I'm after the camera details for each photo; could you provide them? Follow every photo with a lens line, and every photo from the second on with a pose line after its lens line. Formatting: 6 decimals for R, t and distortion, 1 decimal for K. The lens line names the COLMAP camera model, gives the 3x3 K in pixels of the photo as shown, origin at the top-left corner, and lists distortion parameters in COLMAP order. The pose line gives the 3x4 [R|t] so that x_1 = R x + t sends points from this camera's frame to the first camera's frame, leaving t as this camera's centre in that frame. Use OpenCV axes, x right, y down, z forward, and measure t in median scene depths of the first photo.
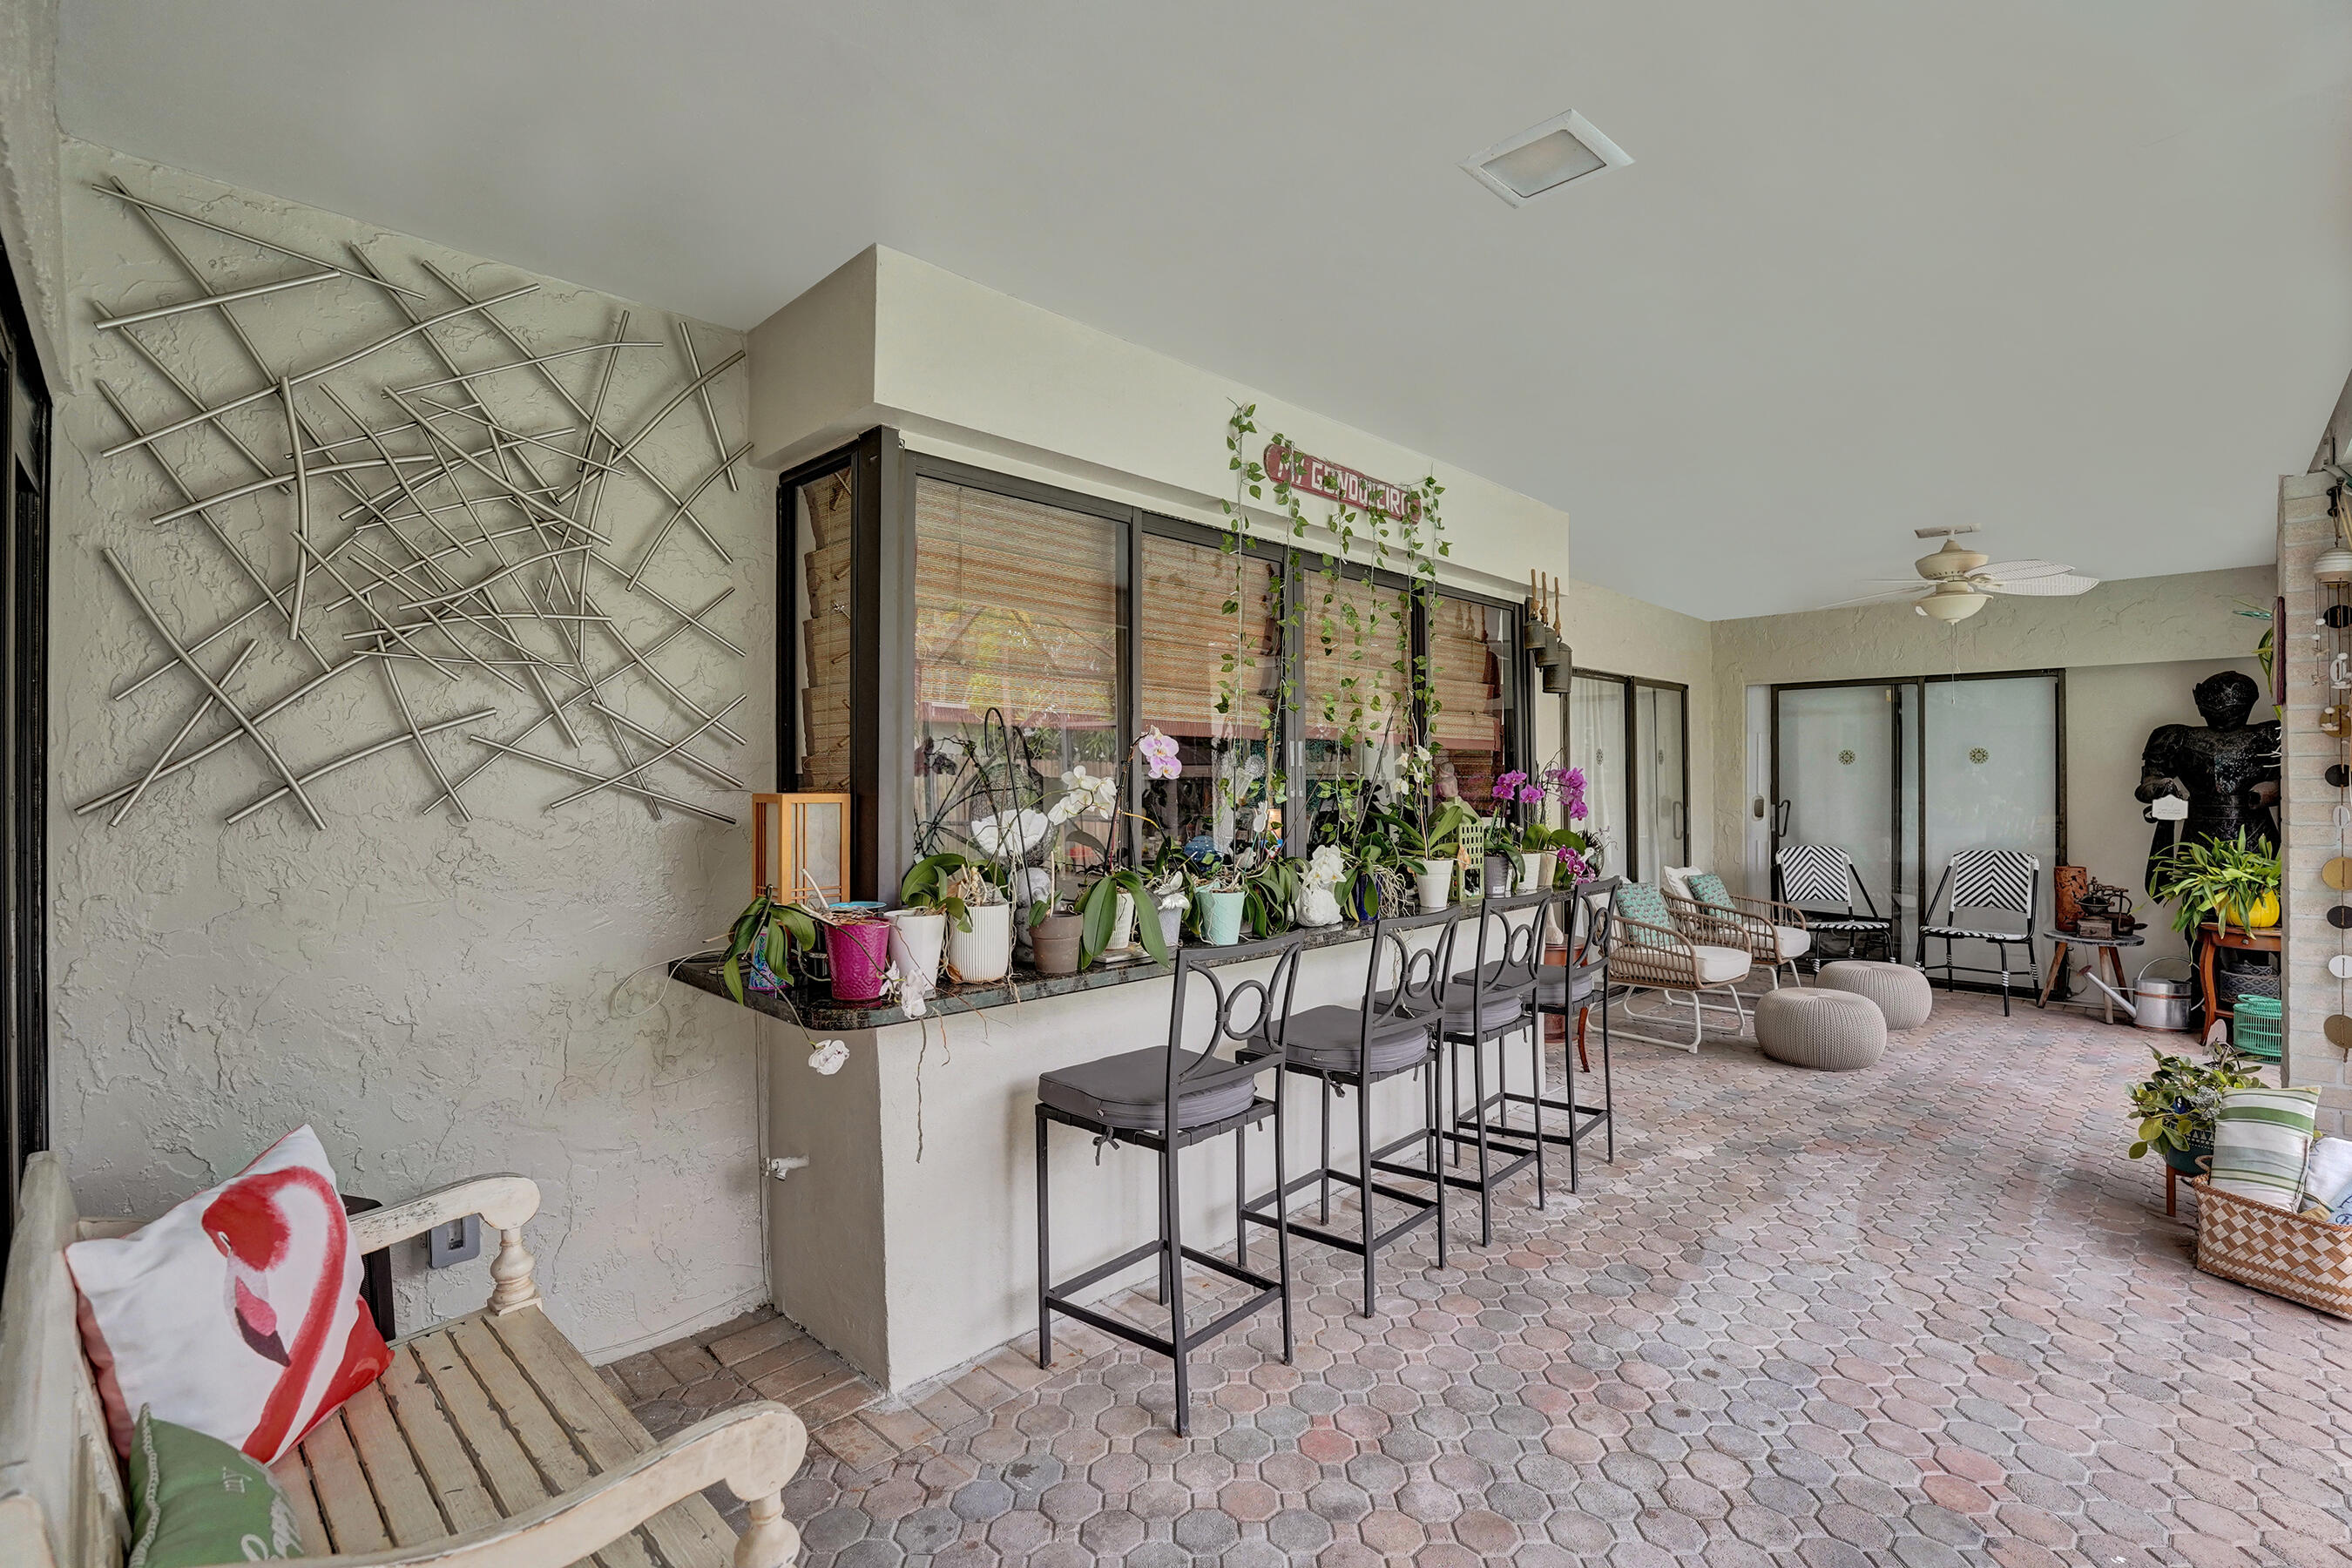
lens RADIAL K [[1063.9, 0, 1195.9], [0, 1063.9, 769.9], [0, 0, 1]] dist [-0.020432, 0.001113]
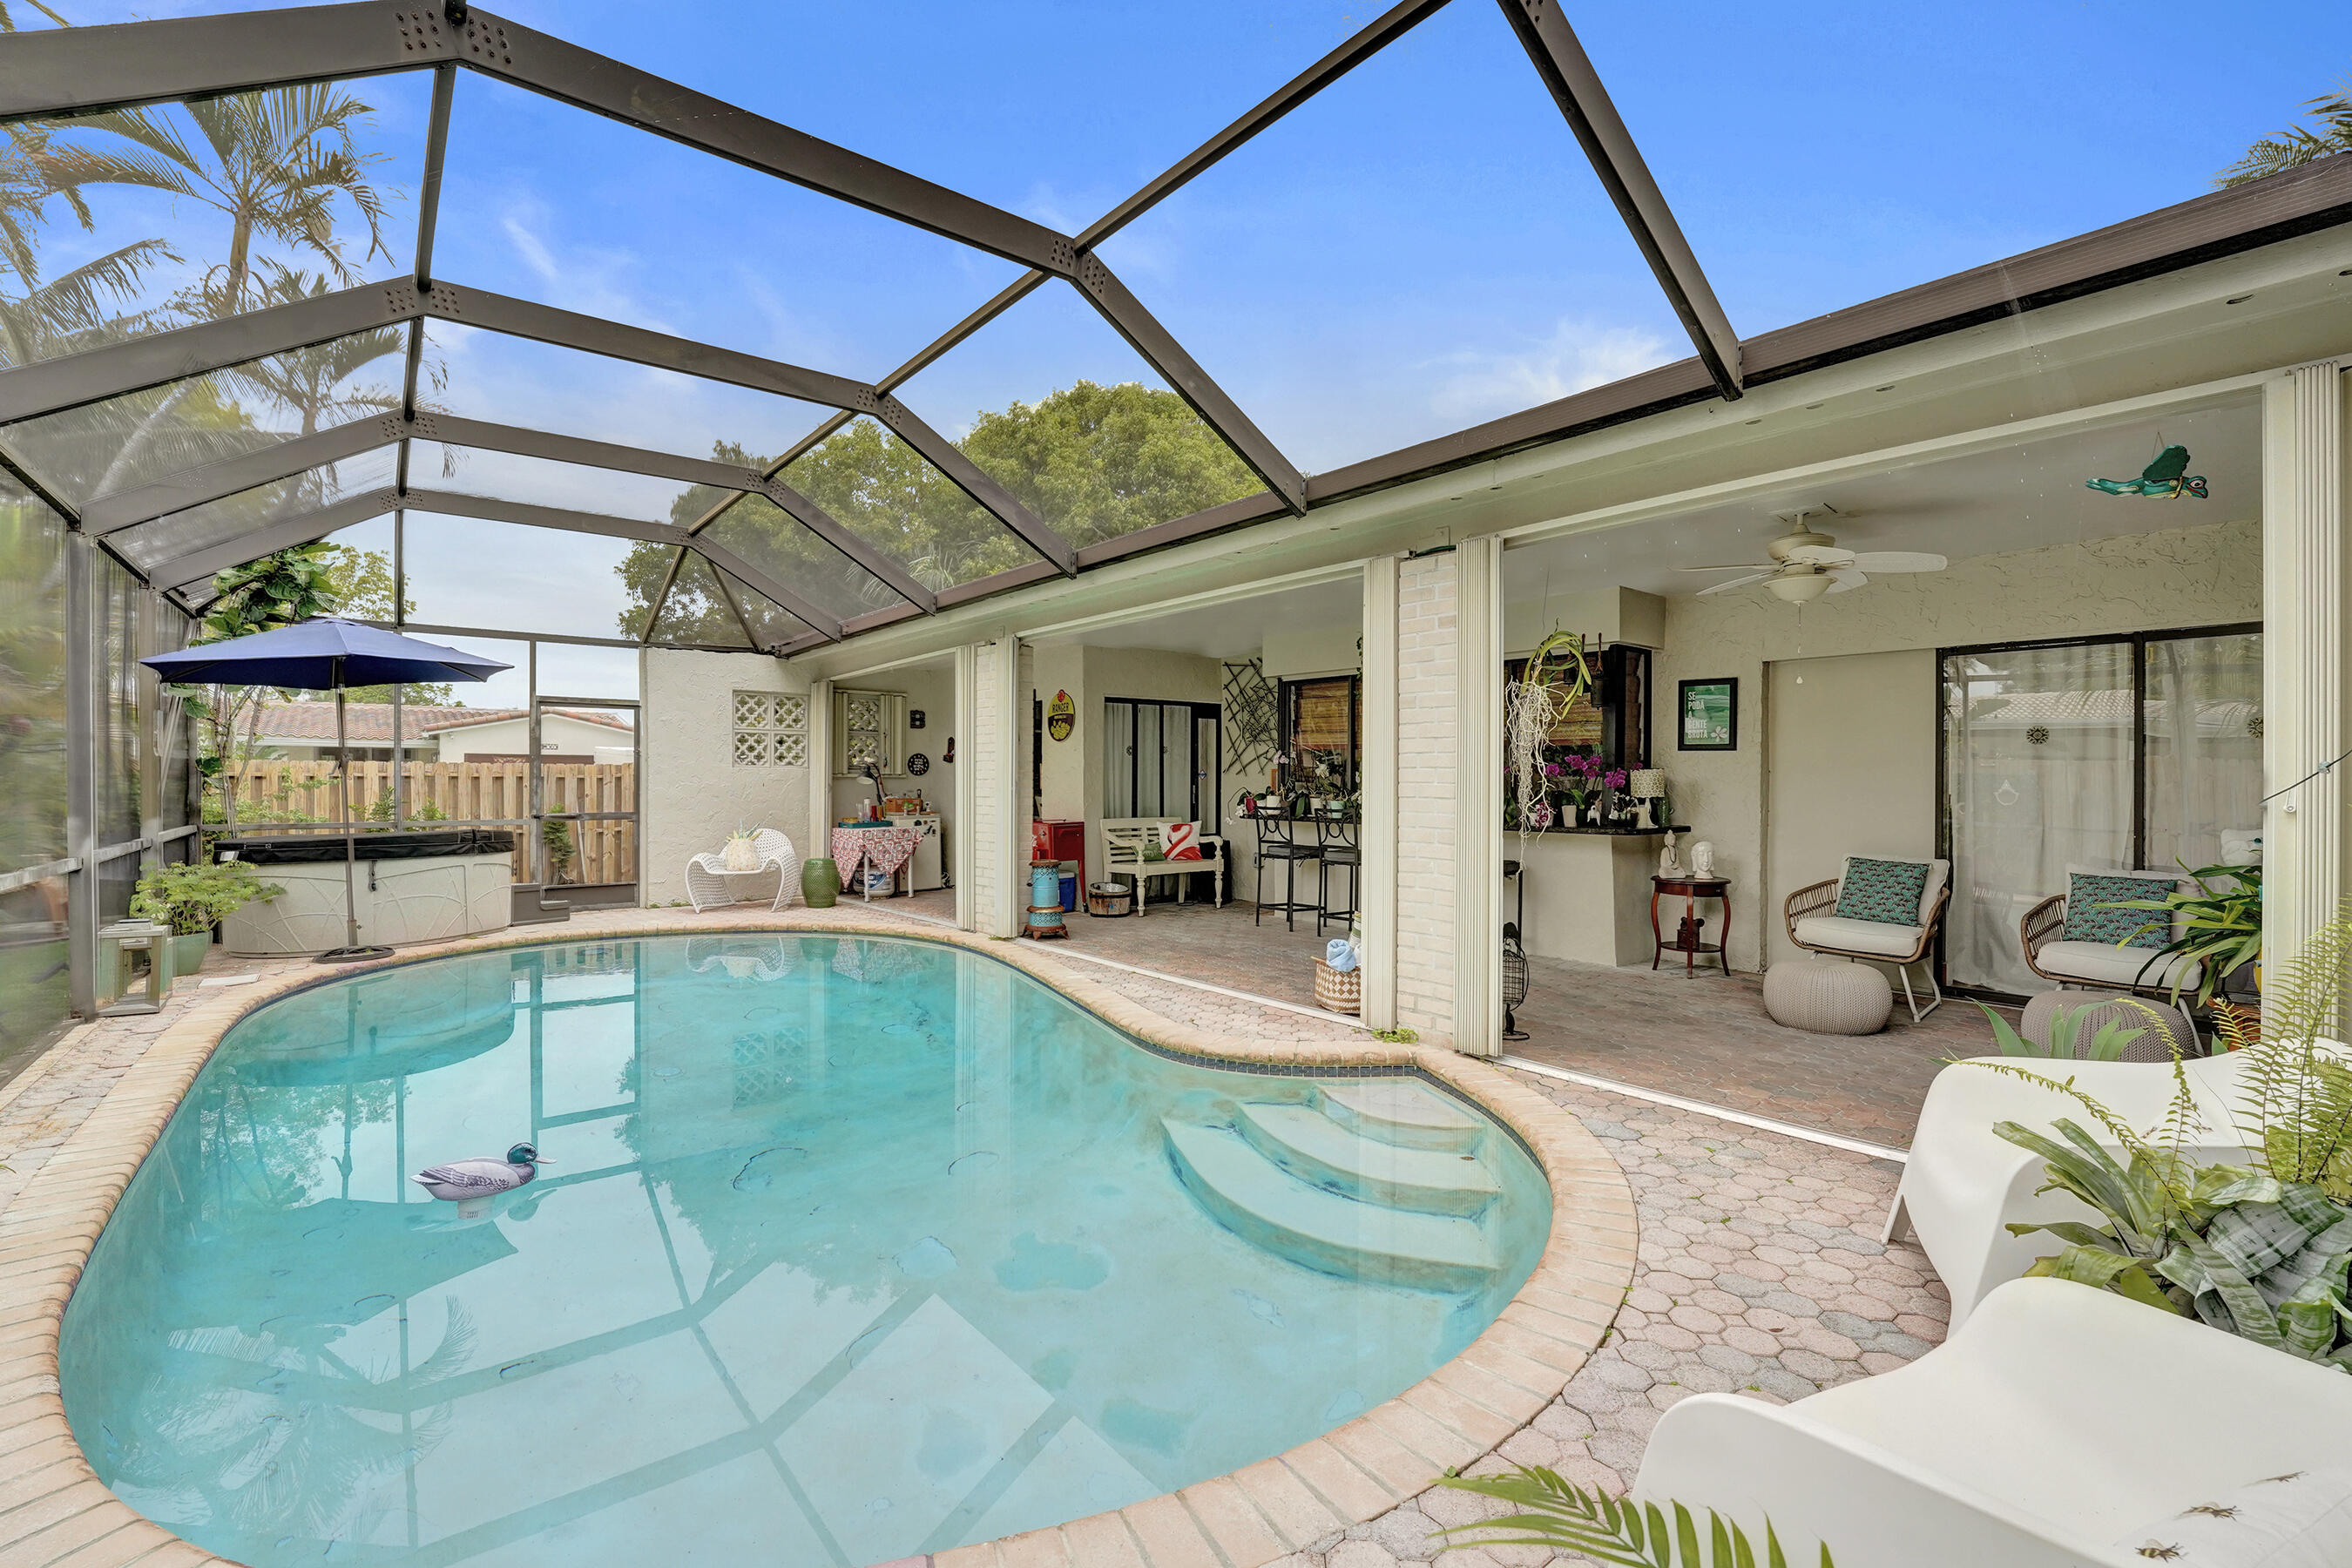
lens RADIAL K [[1028.3, 0, 1158.1], [0, 1028.3, 783.0], [0, 0, 1]] dist [-0.029491, 0.002831]
pose [[-0.106202, 0.008805, -0.994306, 2.131379], [0.009606, 0.999923, 0.007829, 0.023535], [0.994298, -0.008719, -0.106278, 0.558646]]
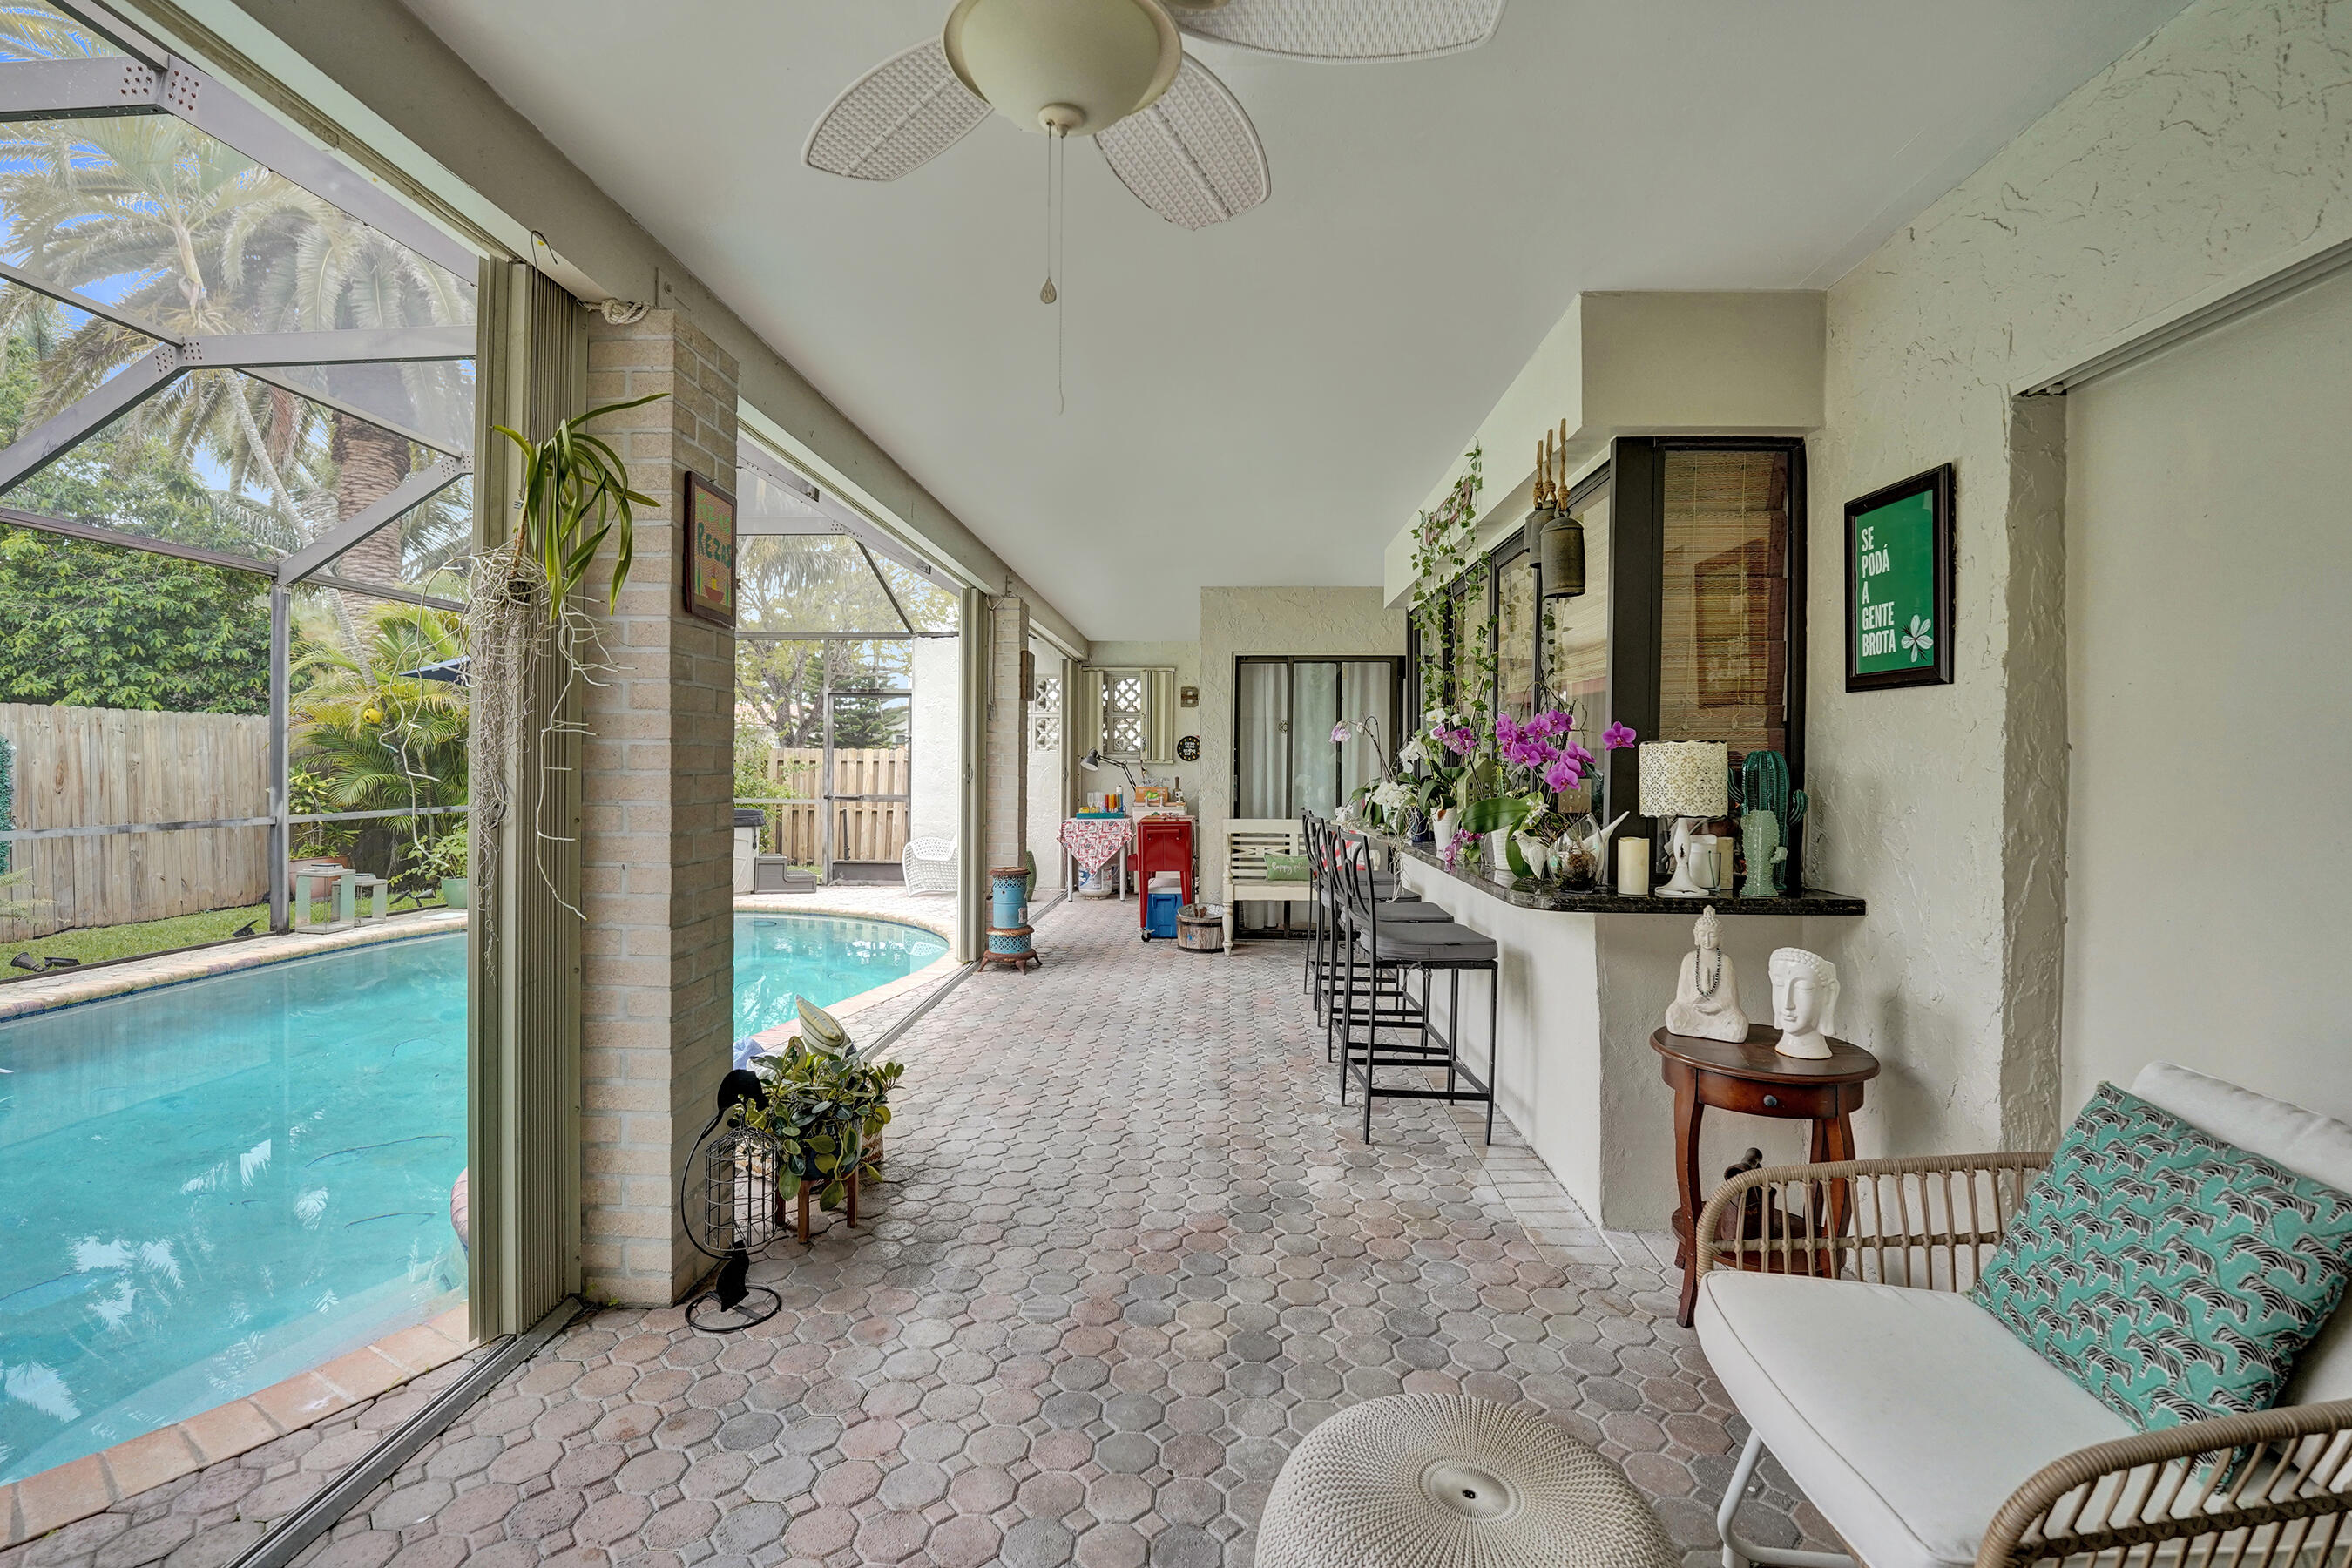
lens RADIAL K [[1028.3, 0, 1178.5], [0, 1028.3, 767.7], [0, 0, 1]] dist [-0.029491, 0.002831]
pose [[-0.742856, 0.001767, -0.669449, 1.041014], [0.003434, 0.999993, -0.001171, 0.037115], [0.669442, -0.003168, -0.742857, 1.452158]]
